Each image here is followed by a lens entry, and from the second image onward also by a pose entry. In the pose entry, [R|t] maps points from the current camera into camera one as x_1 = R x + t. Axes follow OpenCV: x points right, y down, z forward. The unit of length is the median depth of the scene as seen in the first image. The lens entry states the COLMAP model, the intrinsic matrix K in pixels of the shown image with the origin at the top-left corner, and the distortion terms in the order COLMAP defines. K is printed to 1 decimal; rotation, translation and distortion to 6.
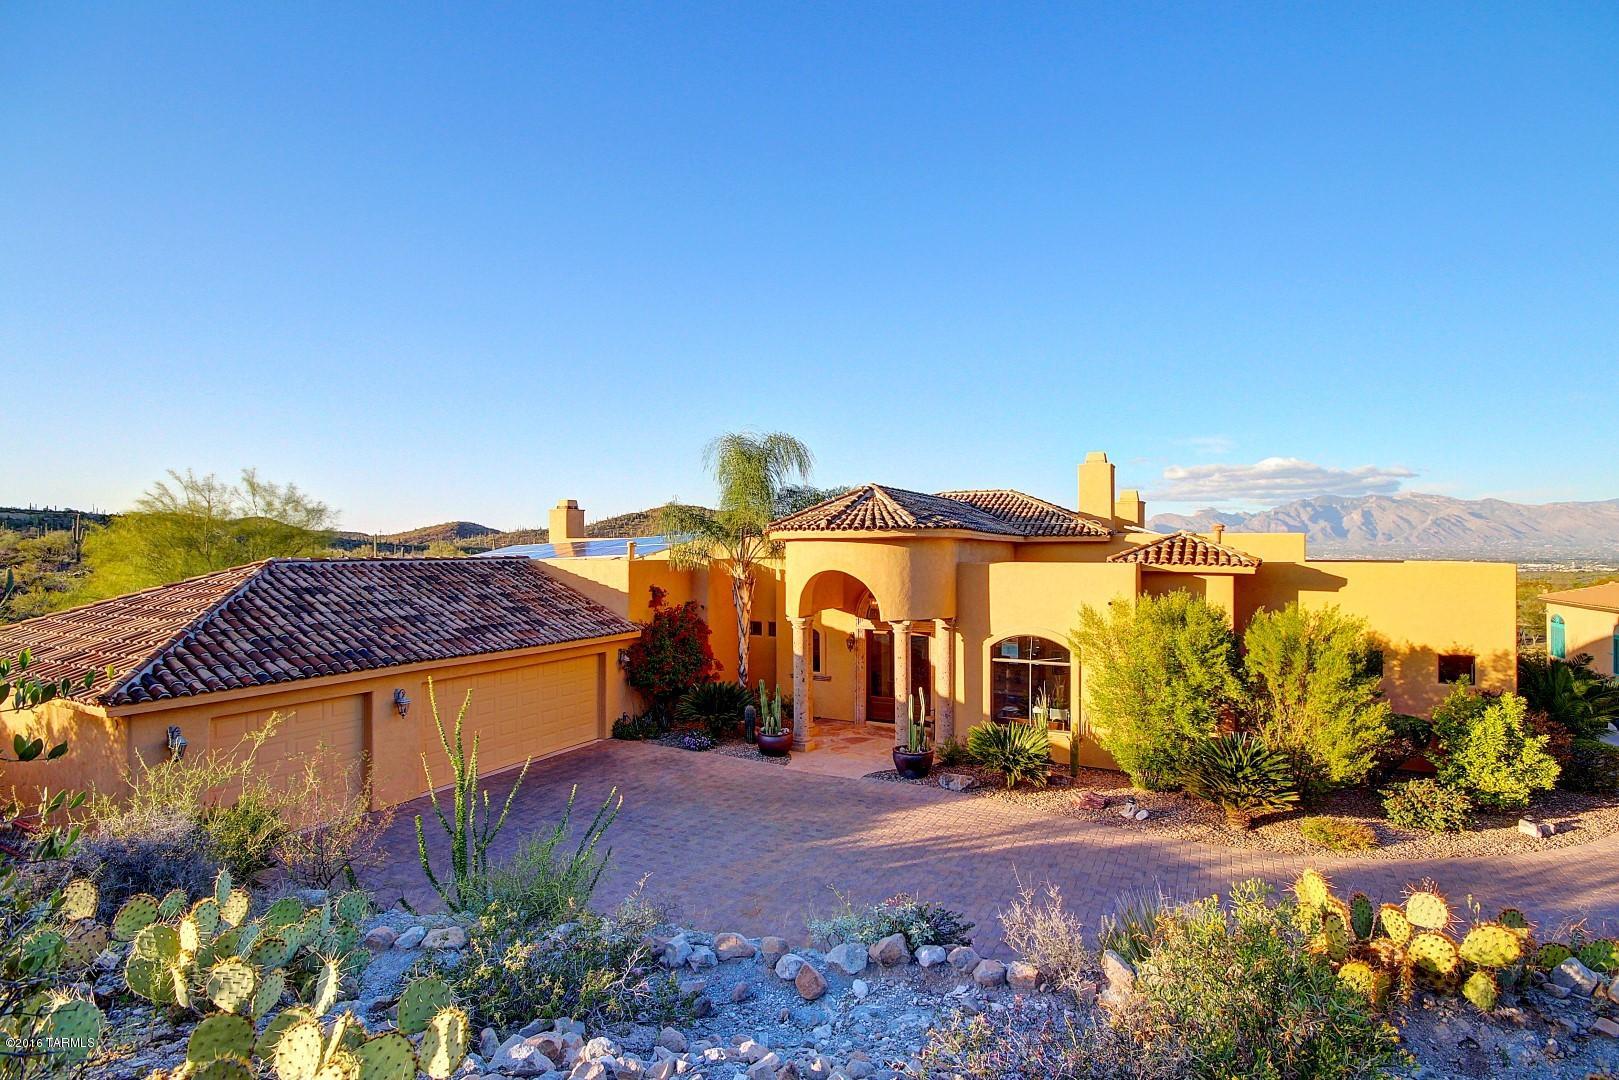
lens RADIAL K [[773.6, 0, 815.7], [0, 773.6, 544.1], [0, 0, 1]] dist [0.004330, -0.002457]
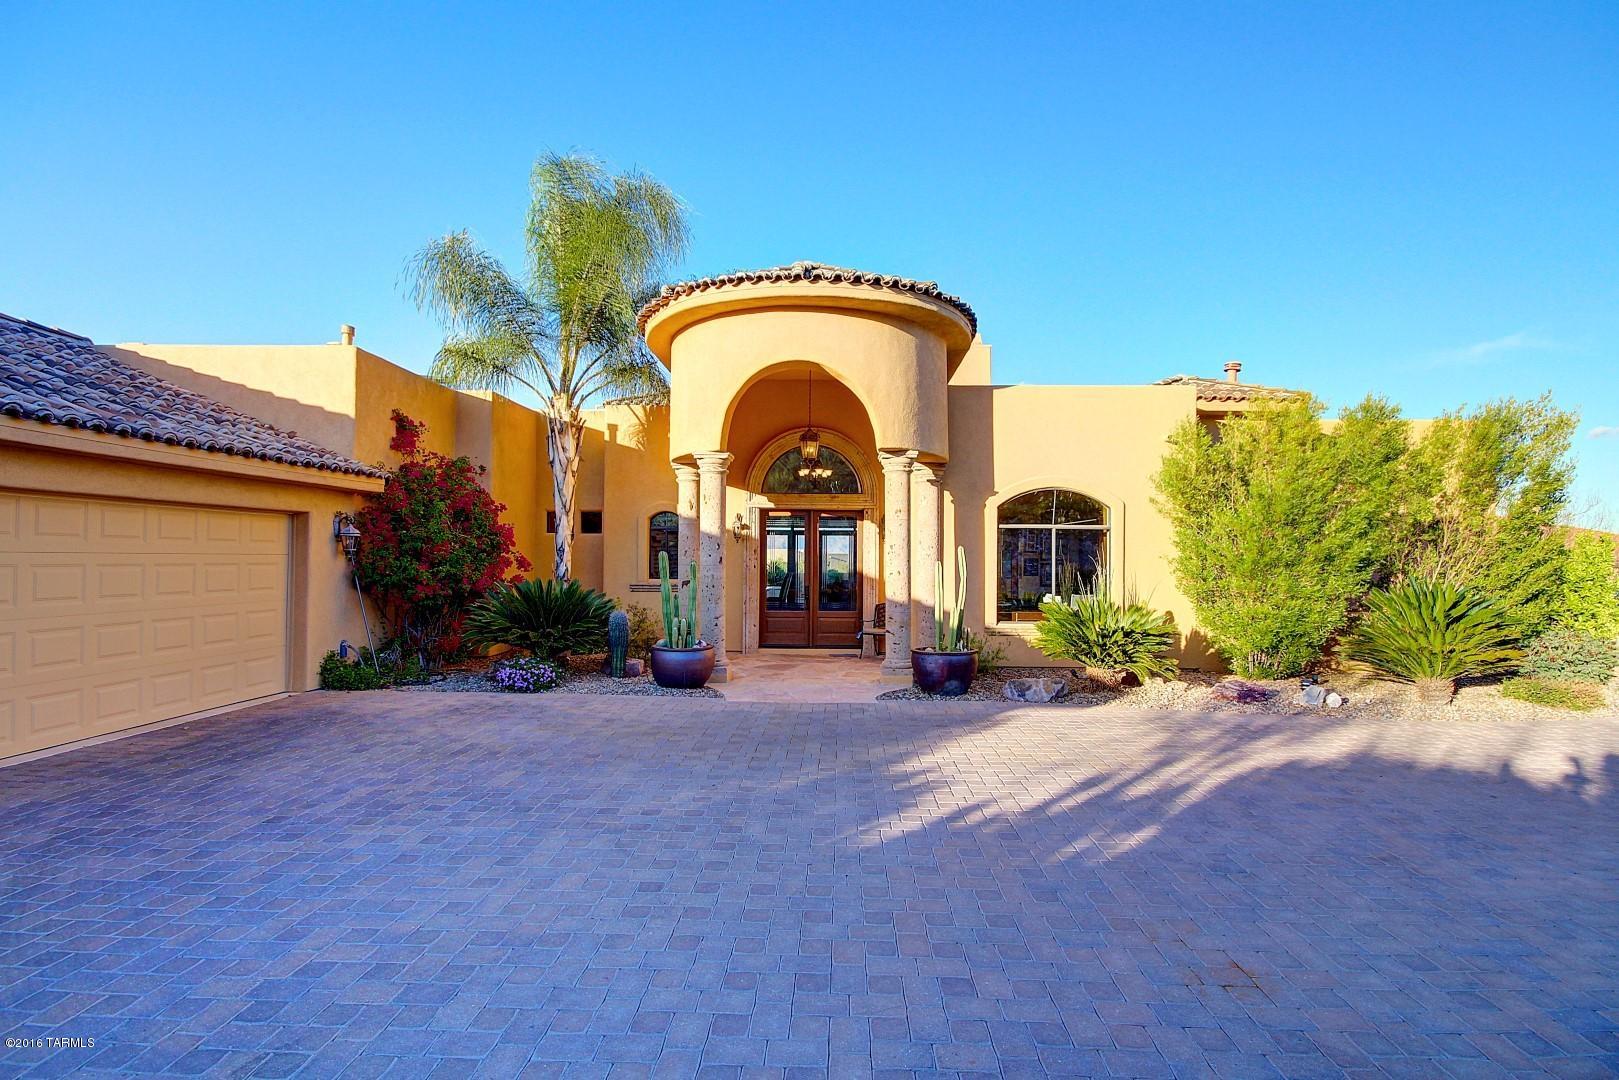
lens RADIAL K [[773.6, 0, 812.0], [0, 773.6, 549.6], [0, 0, 1]] dist [0.004330, -0.002457]
pose [[0.900670, 0.016585, 0.434188, -0.196424], [-0.013660, 0.999858, -0.009855, 0.162592], [-0.434290, 0.002946, 0.900768, 0.418136]]
